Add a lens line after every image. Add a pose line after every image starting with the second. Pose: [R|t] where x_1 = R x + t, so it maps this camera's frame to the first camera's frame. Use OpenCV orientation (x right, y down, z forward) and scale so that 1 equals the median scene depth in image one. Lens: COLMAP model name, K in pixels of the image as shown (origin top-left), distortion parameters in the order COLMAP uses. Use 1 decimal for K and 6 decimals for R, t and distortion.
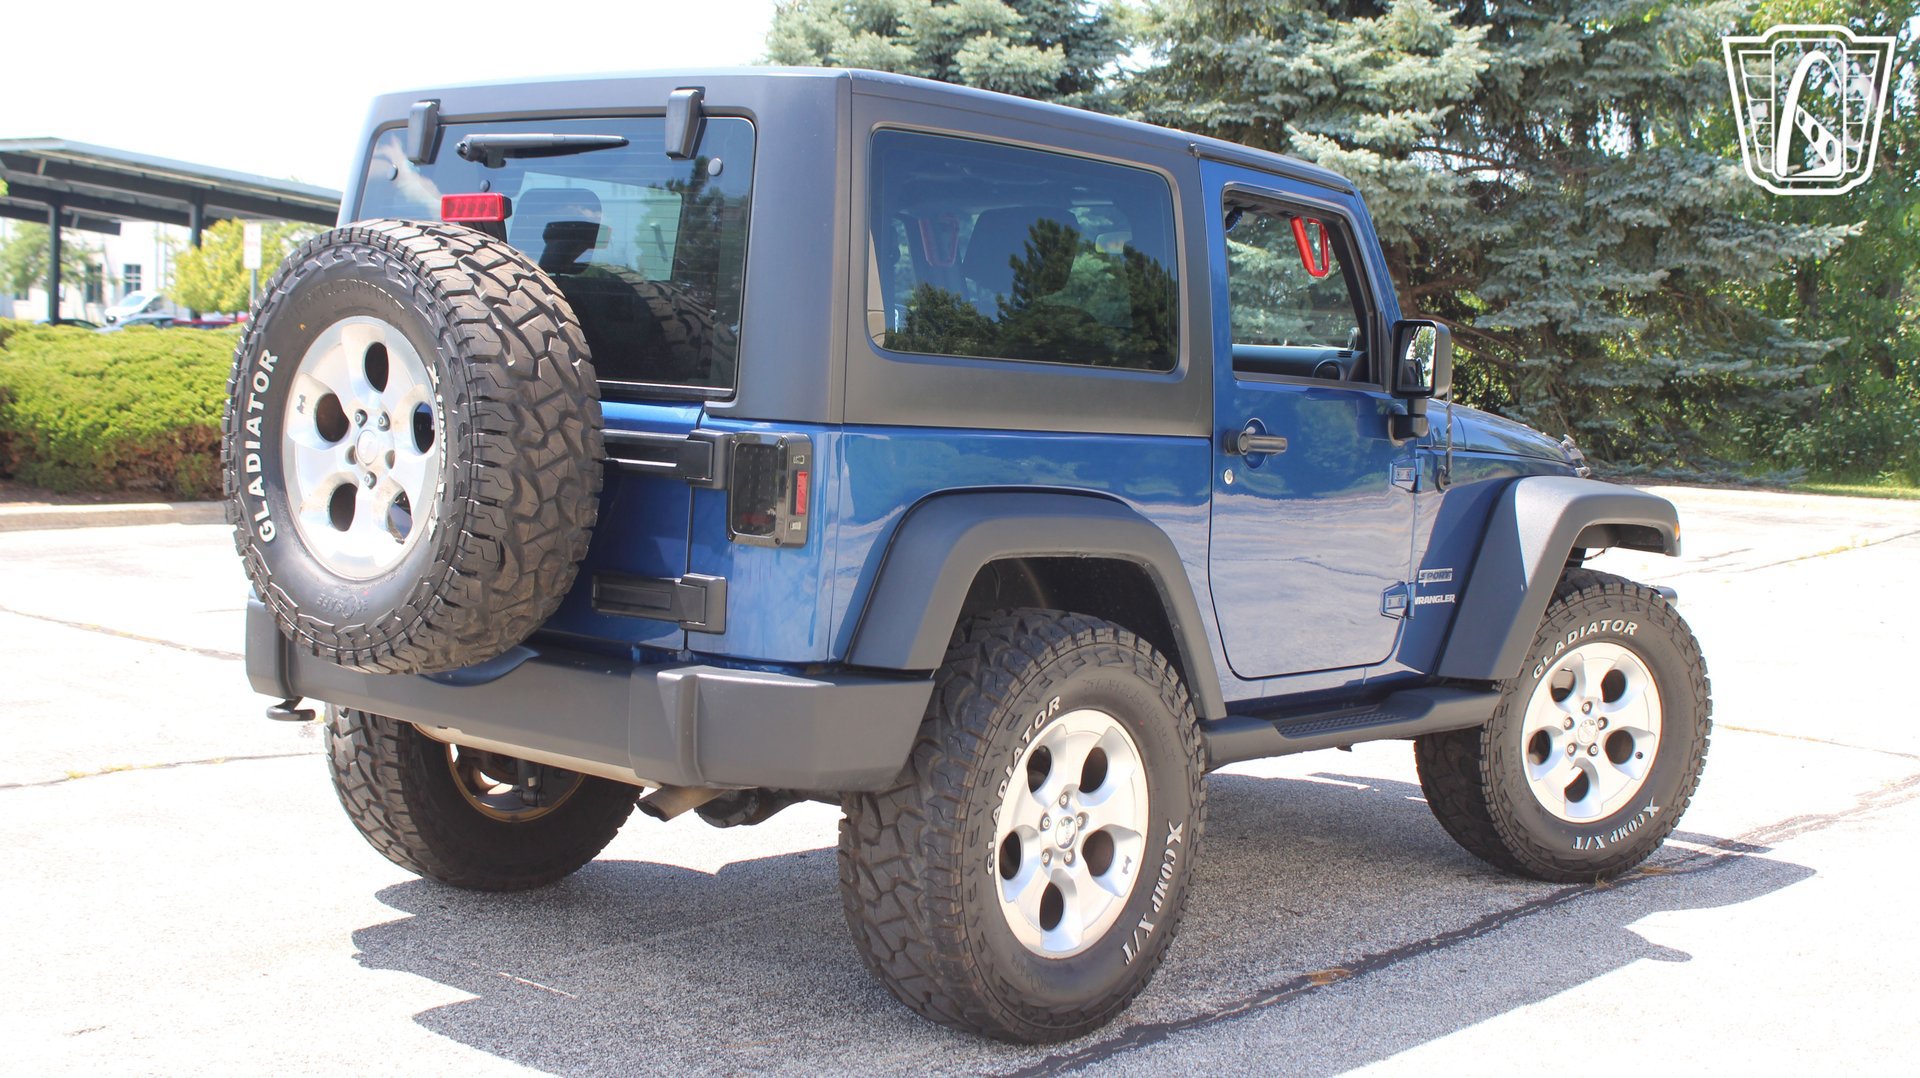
lens RADIAL K [[2471.1, 0, 993.4], [0, 2471.1, 538.3], [0, 0, 1]] dist [-0.030804, 0.000000]
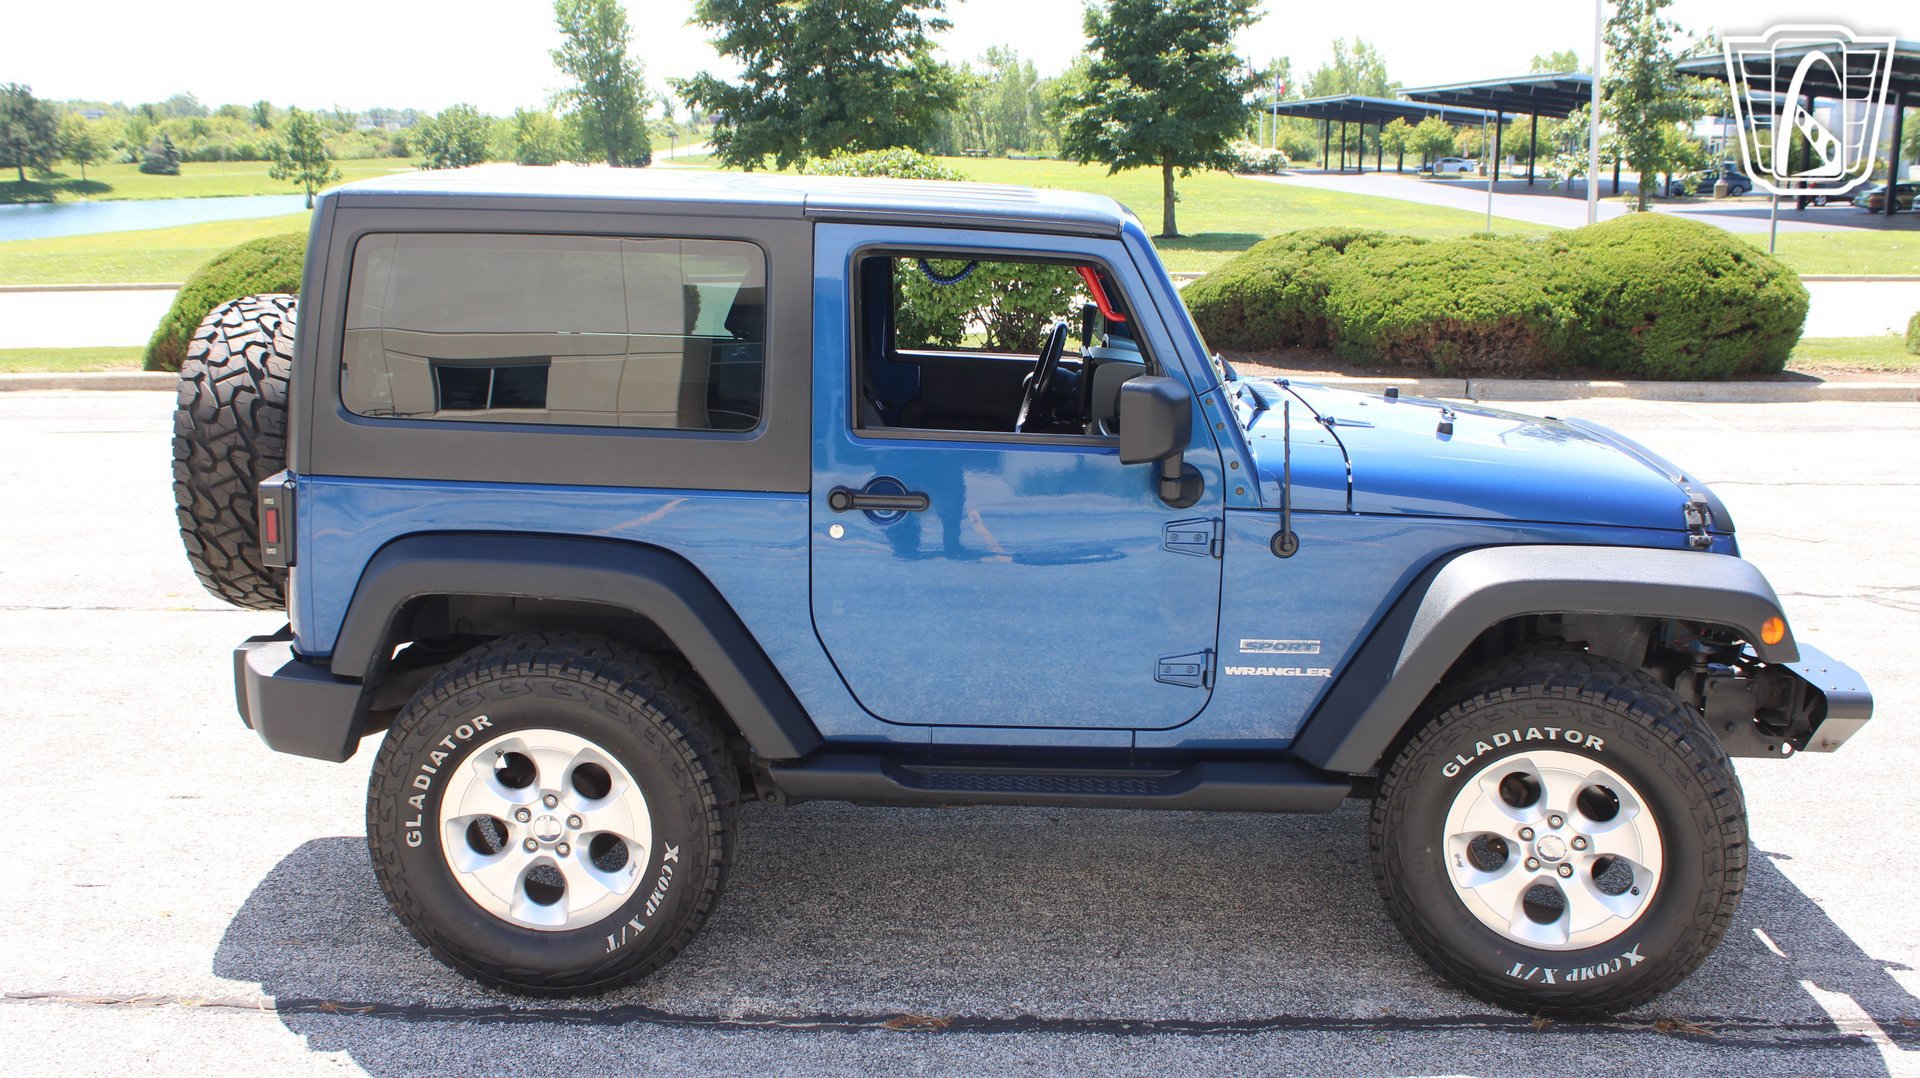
lens RADIAL K [[1874.1, 0, 954.9], [0, 1874.1, 566.3], [0, 0, 1]] dist [-0.089378, 0.000000]
pose [[0.624799, 0.140007, -0.768130, 0.769728], [-0.044612, 0.988586, 0.143902, -0.132012], [0.779510, -0.055642, 0.623914, 0.579034]]
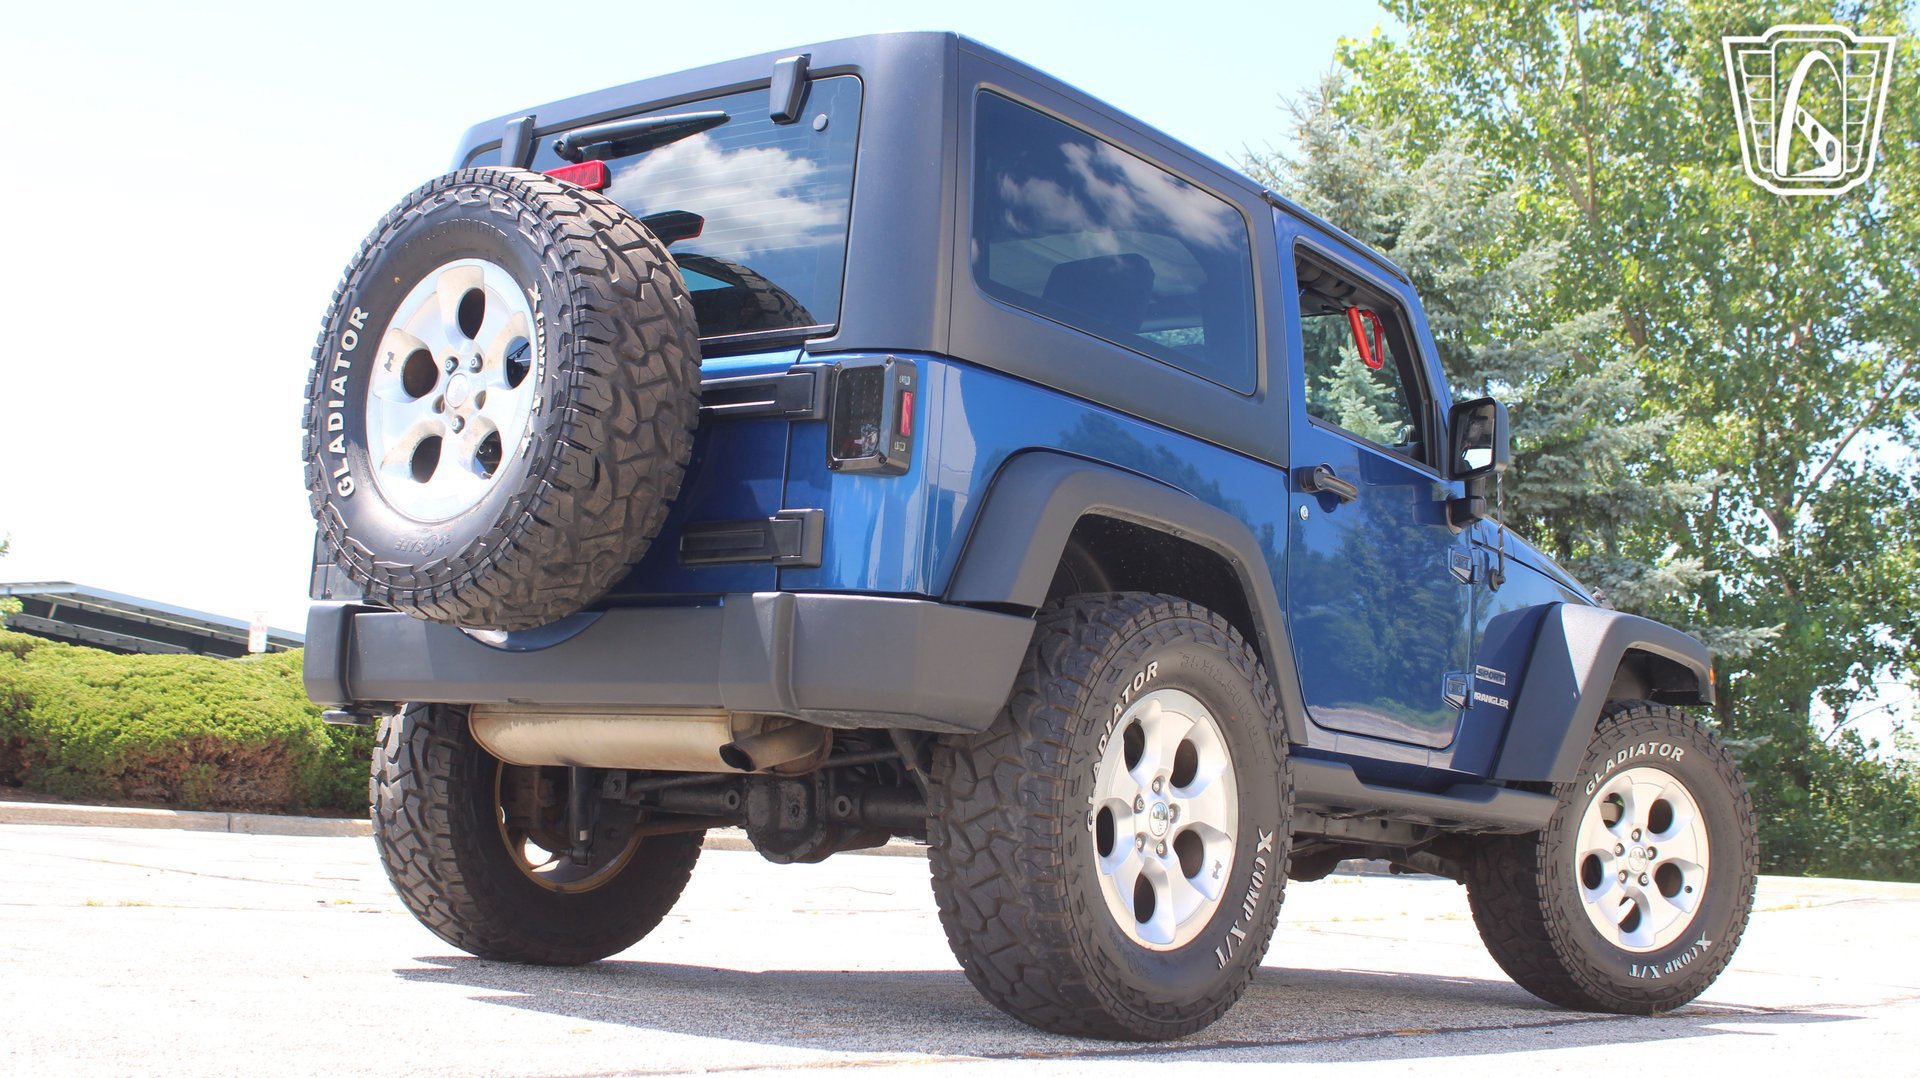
lens RADIAL K [[2323.2, 0, 999.6], [0, 2323.2, 556.2], [0, 0, 1]] dist [-0.044903, 0.000000]
pose [[0.999536, 0.015821, 0.026012, -0.054990], [-0.010447, 0.980730, -0.195088, 0.186342], [-0.028597, 0.194726, 0.980441, 0.091527]]
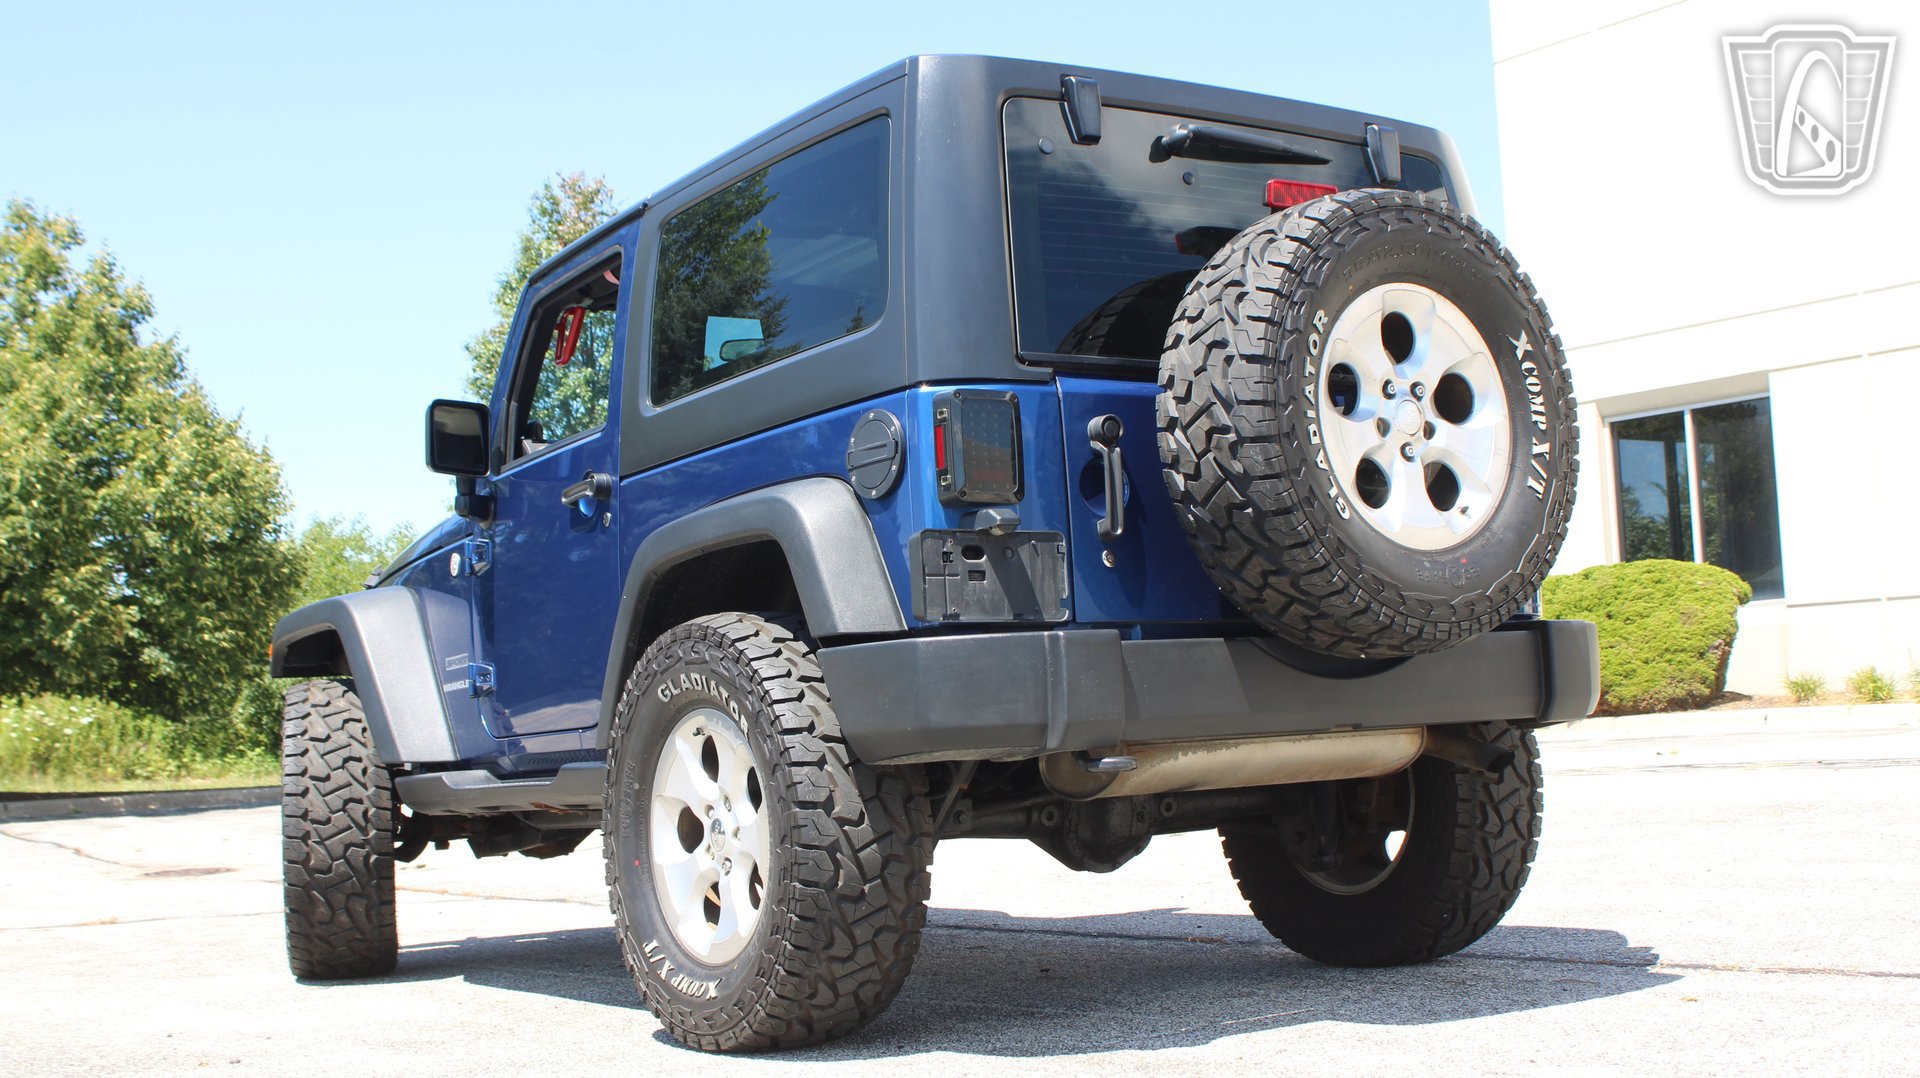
lens RADIAL K [[2237.0, 0, 950.0], [0, 2237.0, 538.2], [0, 0, 1]] dist [-0.050794, 0.000000]
pose [[0.273262, 0.026150, 0.961584, -1.036184], [0.137033, 0.988377, -0.065820, 0.038739], [-0.952129, 0.149755, 0.266502, 0.856368]]
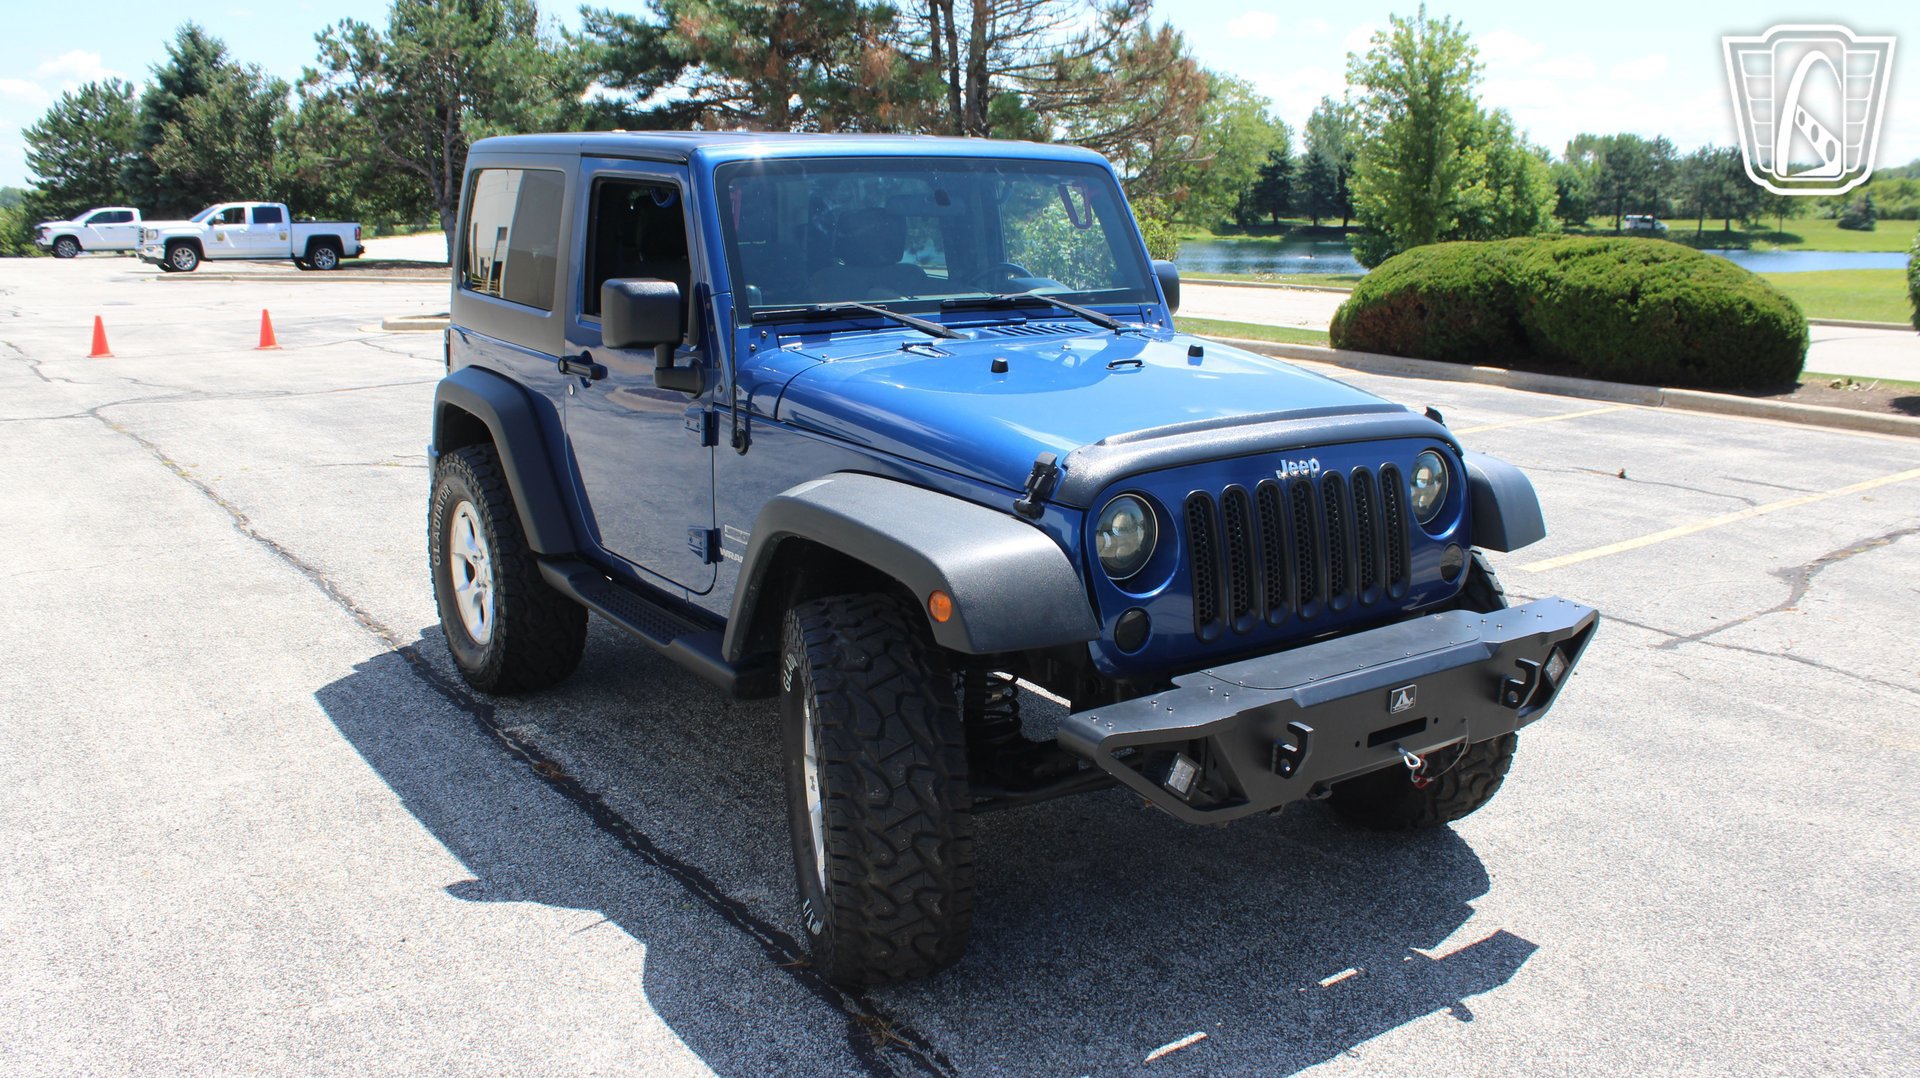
lens RADIAL K [[1591.4, 0, 961.6], [0, 1591.4, 536.0], [0, 0, 1]] dist [-0.119398, 0.043538]
pose [[-0.261209, 0.168433, -0.950474, 0.934913], [-0.095030, 0.975388, 0.198964, -0.148814], [0.960593, 0.142295, -0.238774, 1.507386]]
